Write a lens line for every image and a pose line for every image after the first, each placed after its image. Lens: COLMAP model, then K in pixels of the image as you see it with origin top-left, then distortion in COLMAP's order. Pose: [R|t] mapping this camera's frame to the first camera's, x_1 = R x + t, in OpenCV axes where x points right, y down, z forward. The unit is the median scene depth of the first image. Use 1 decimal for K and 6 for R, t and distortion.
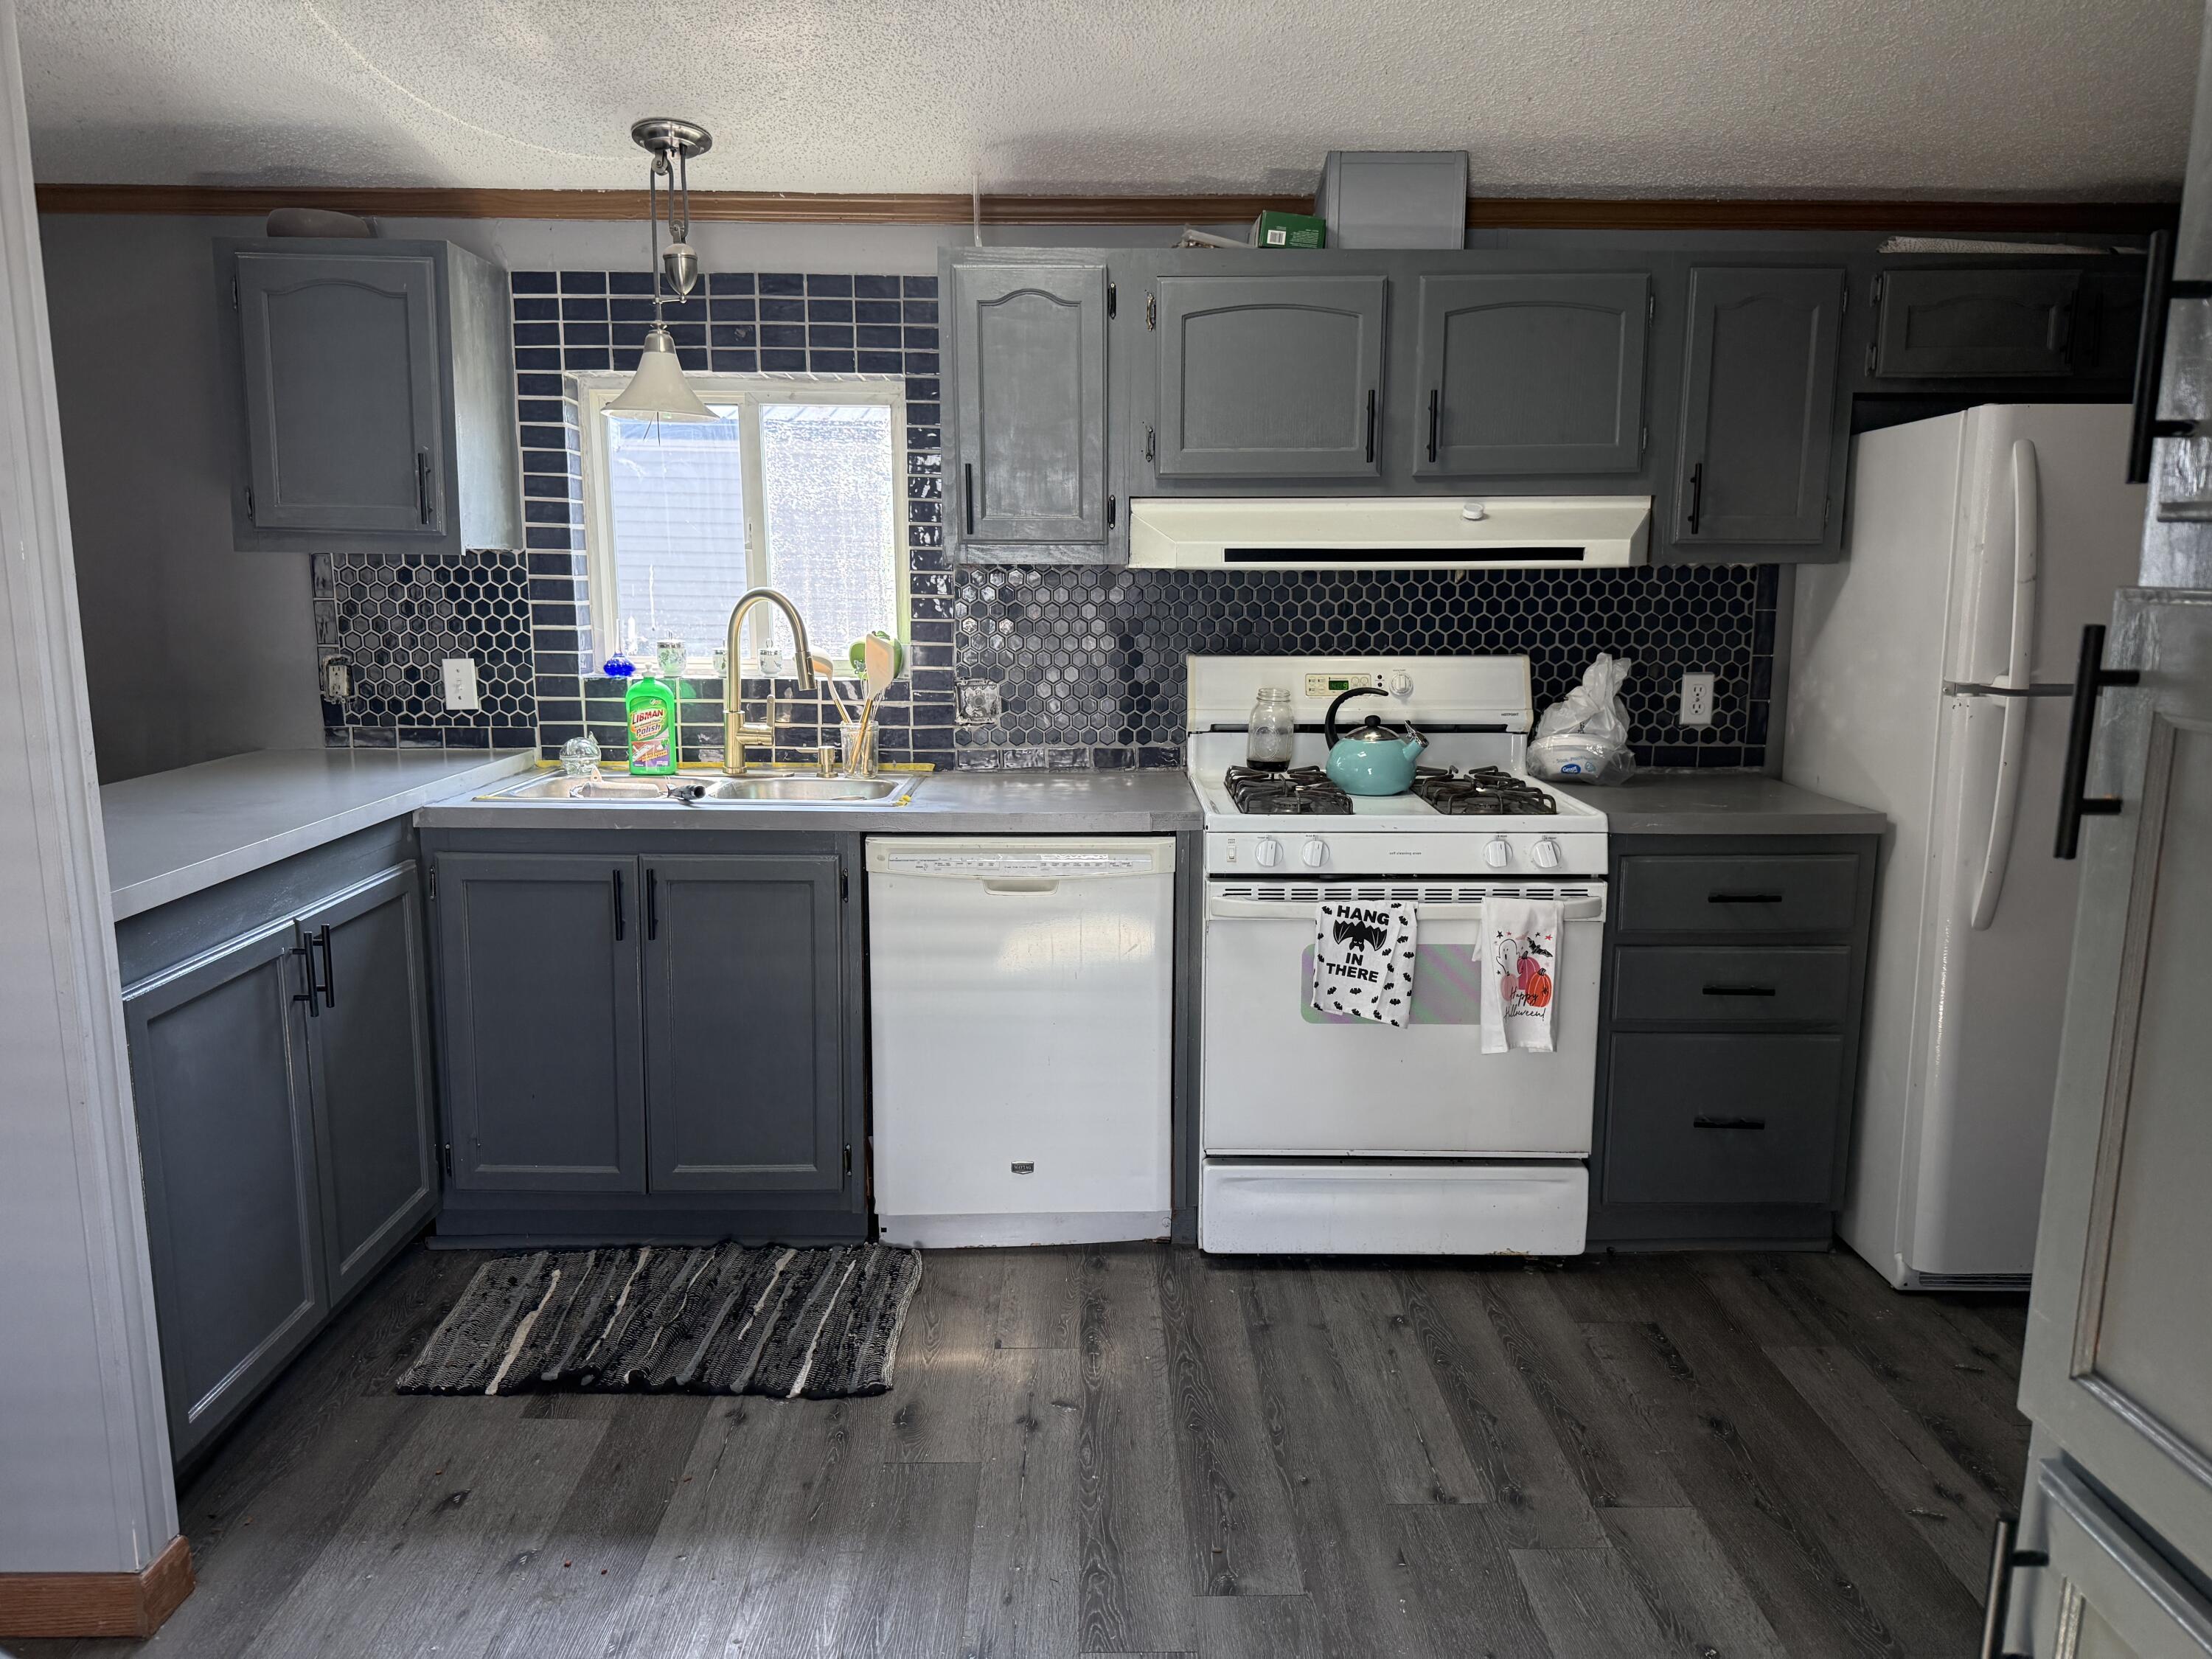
lens RADIAL K [[1543.2, 0, 1106.0], [0, 1543.2, 829.5], [0, 0, 1]] dist [0.218899, -0.418830]
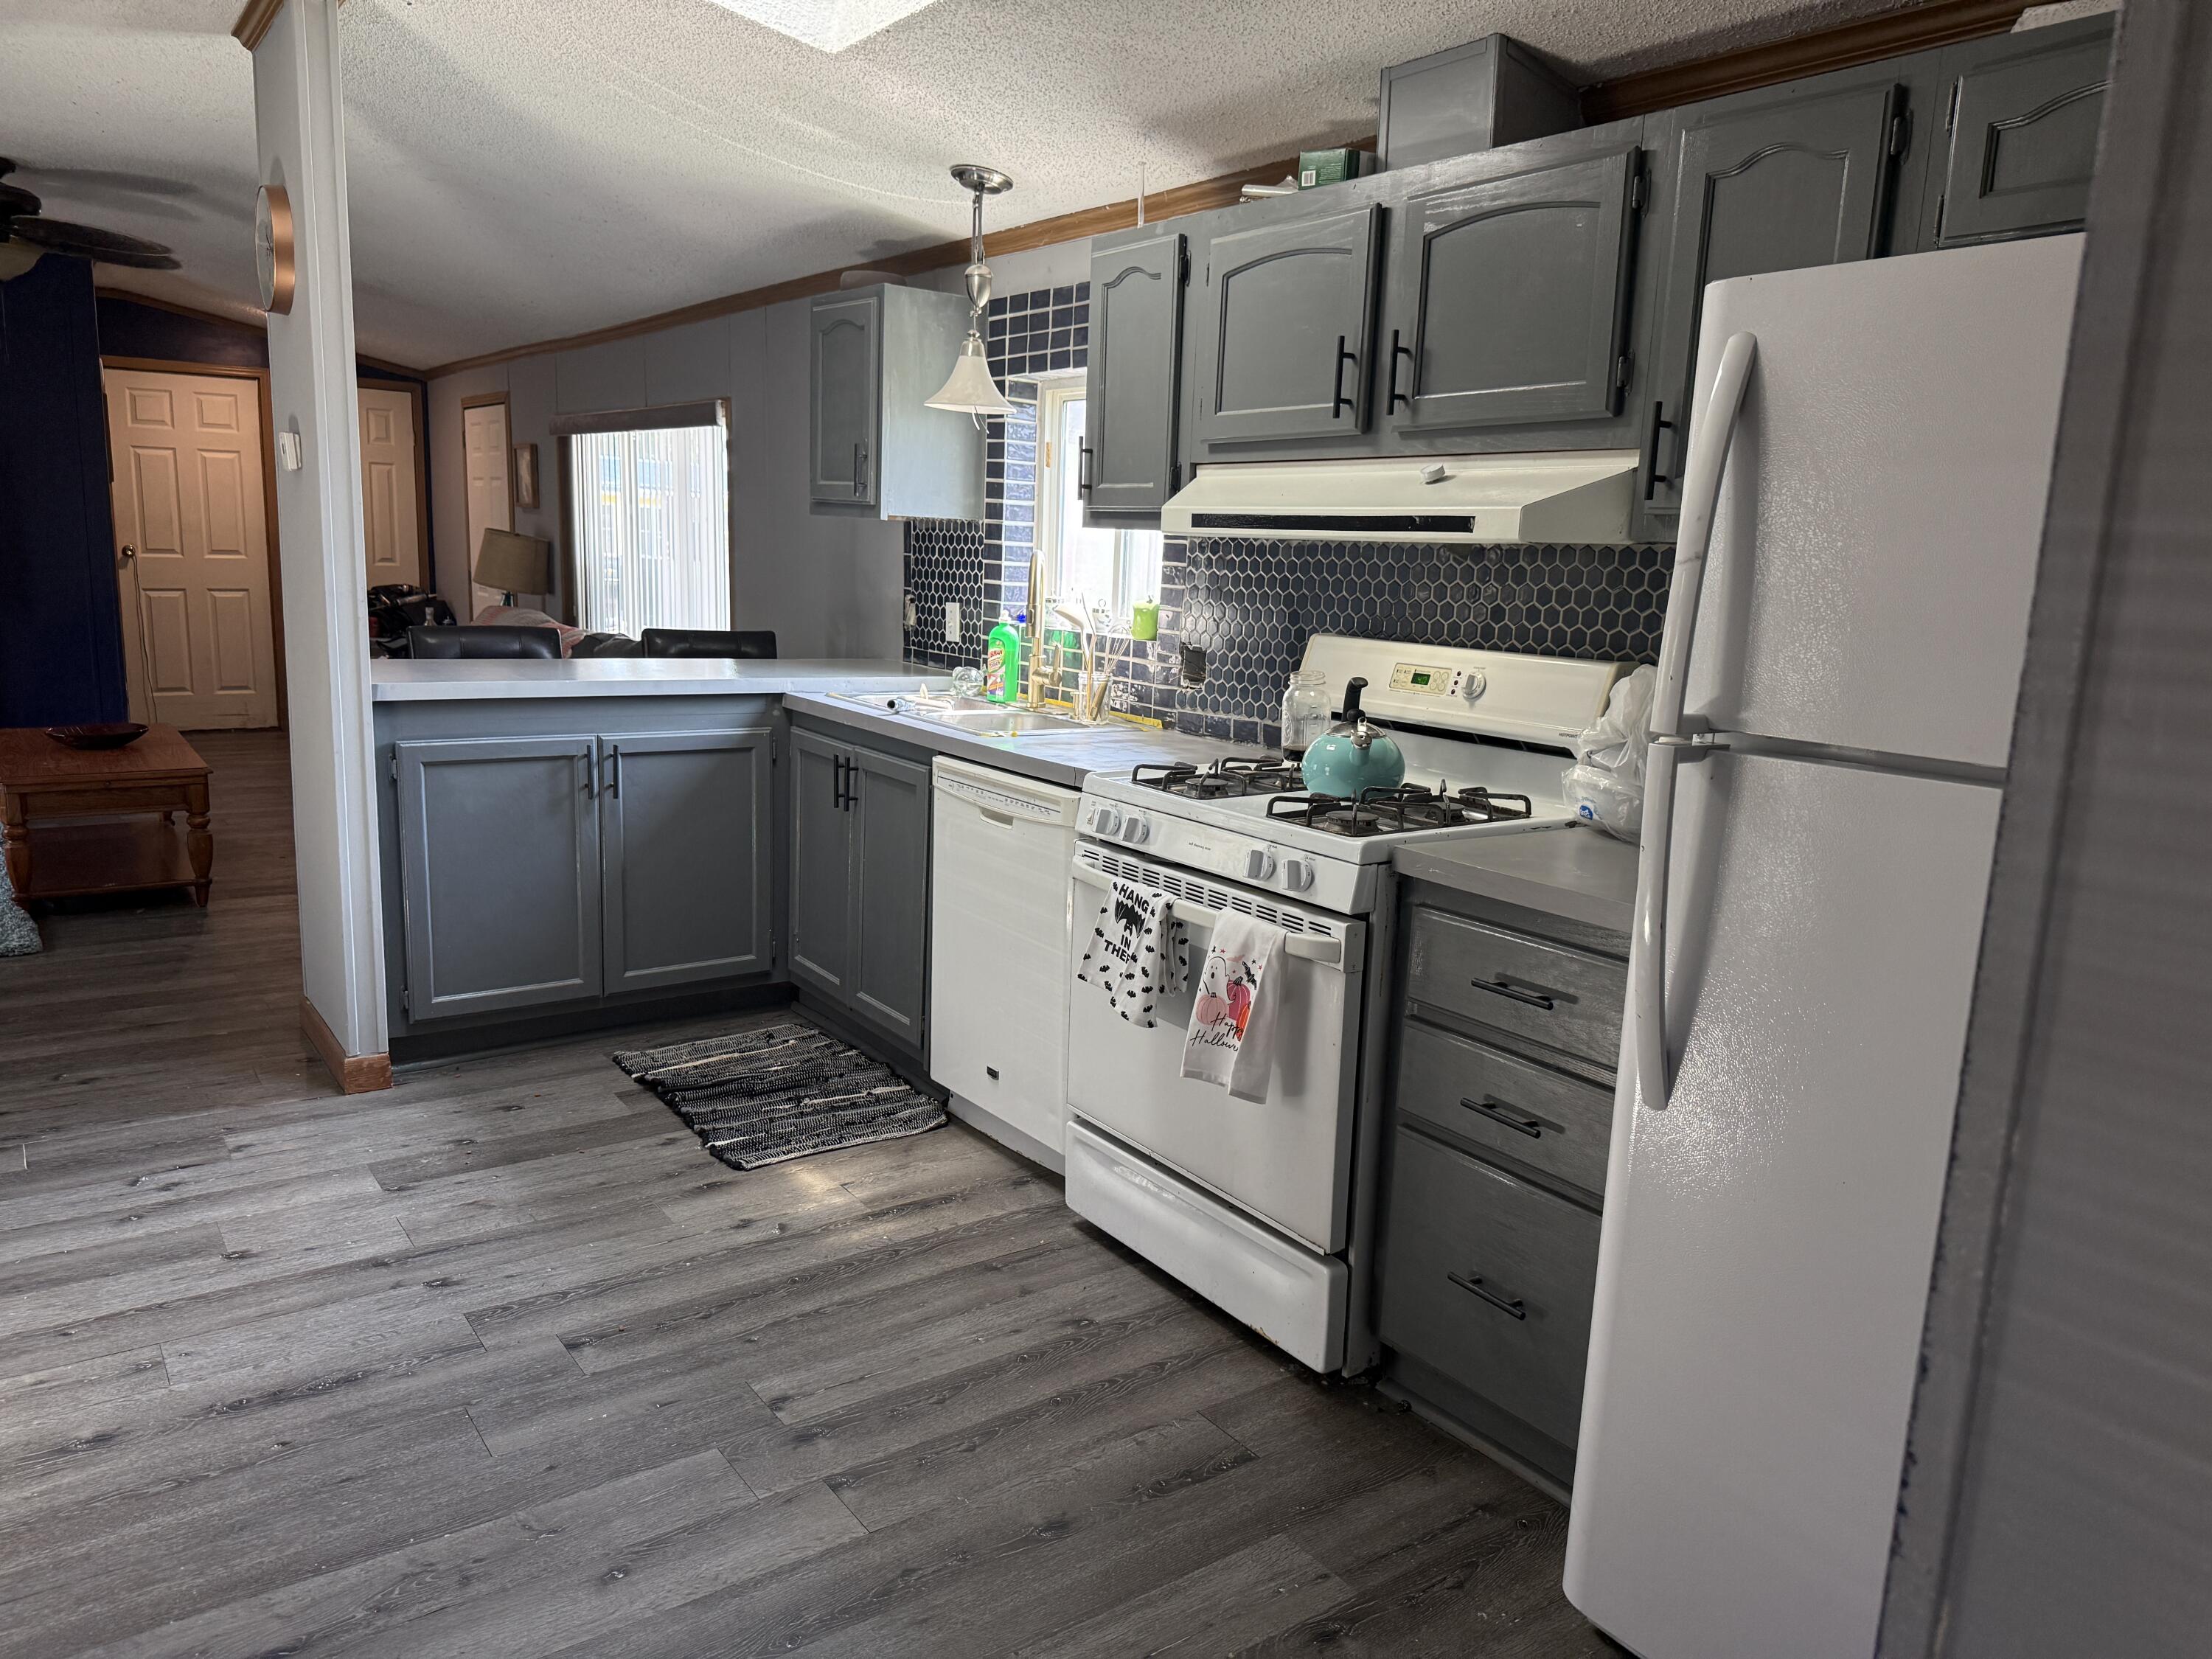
lens RADIAL K [[1543.2, 0, 1106.0], [0, 1543.2, 829.5], [0, 0, 1]] dist [0.218899, -0.418830]
pose [[0.570811, 0.169053, -0.803490, 0.903188], [-0.177887, 0.980795, 0.079984, -0.058215], [0.801580, 0.097275, 0.589921, 0.424139]]
